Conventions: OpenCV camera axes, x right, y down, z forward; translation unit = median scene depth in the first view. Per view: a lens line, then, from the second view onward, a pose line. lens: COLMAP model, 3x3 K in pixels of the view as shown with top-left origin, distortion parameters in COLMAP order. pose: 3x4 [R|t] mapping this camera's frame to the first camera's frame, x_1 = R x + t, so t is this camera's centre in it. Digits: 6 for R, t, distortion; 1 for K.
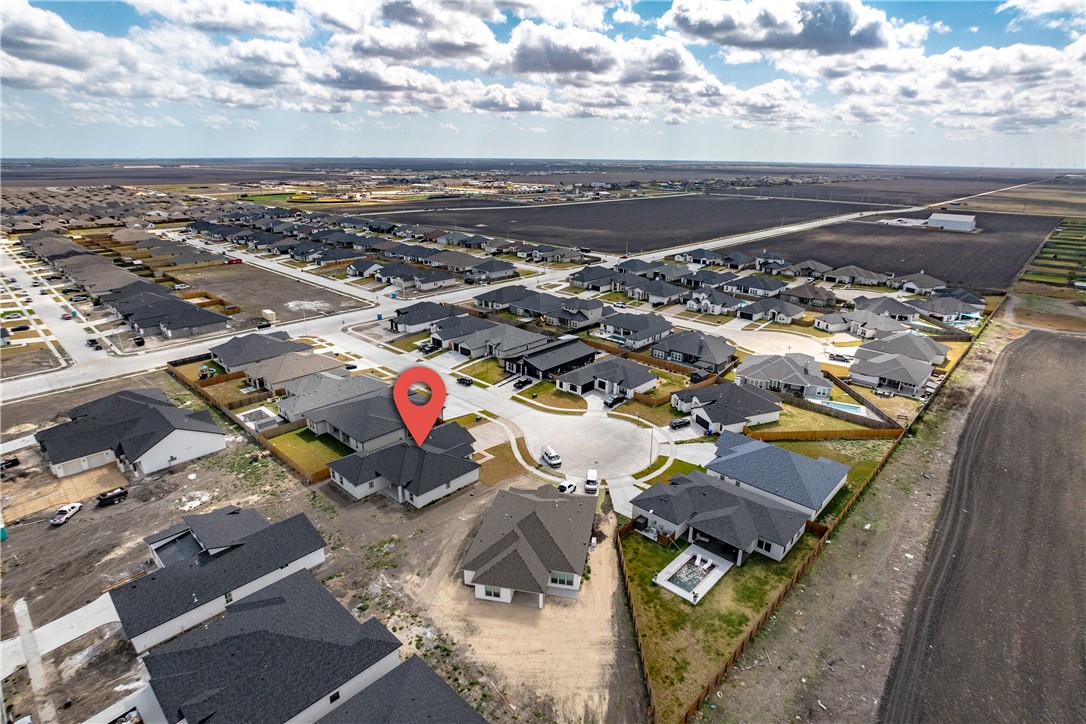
lens RADIAL K [[576.1, 0, 546.0], [0, 576.1, 357.1], [0, 0, 1]] dist [-0.025955, 0.001035]
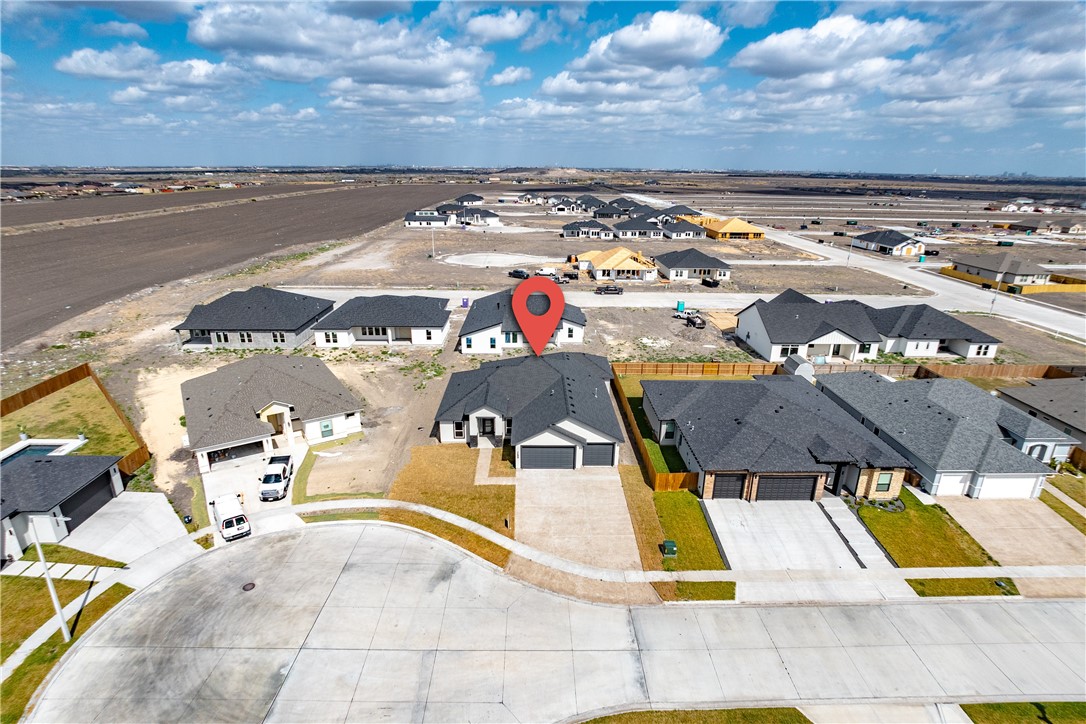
lens RADIAL K [[560.9, 0, 542.5], [0, 560.9, 407.3], [0, 0, 1]] dist [-0.042101, 0.016206]
pose [[-0.717285, 0.261480, -0.645856, 0.127622], [-0.244347, 0.773658, 0.584592, -0.131178], [0.652531, 0.577133, -0.491041, 1.042822]]
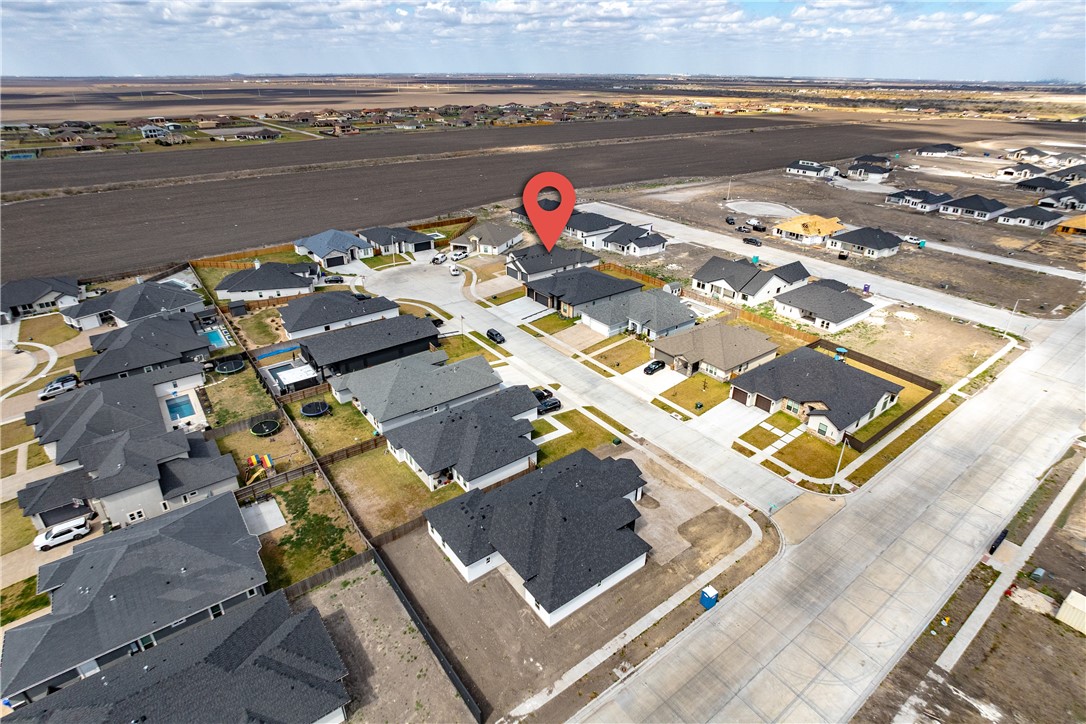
lens RADIAL K [[576.1, 0, 546.0], [0, 576.1, 357.1], [0, 0, 1]] dist [-0.025955, 0.001035]
pose [[-0.985525, -0.087971, 0.144921, -0.378473], [0.042644, 0.698711, 0.714132, -0.587168], [-0.164081, 0.709975, -0.684845, 1.786486]]
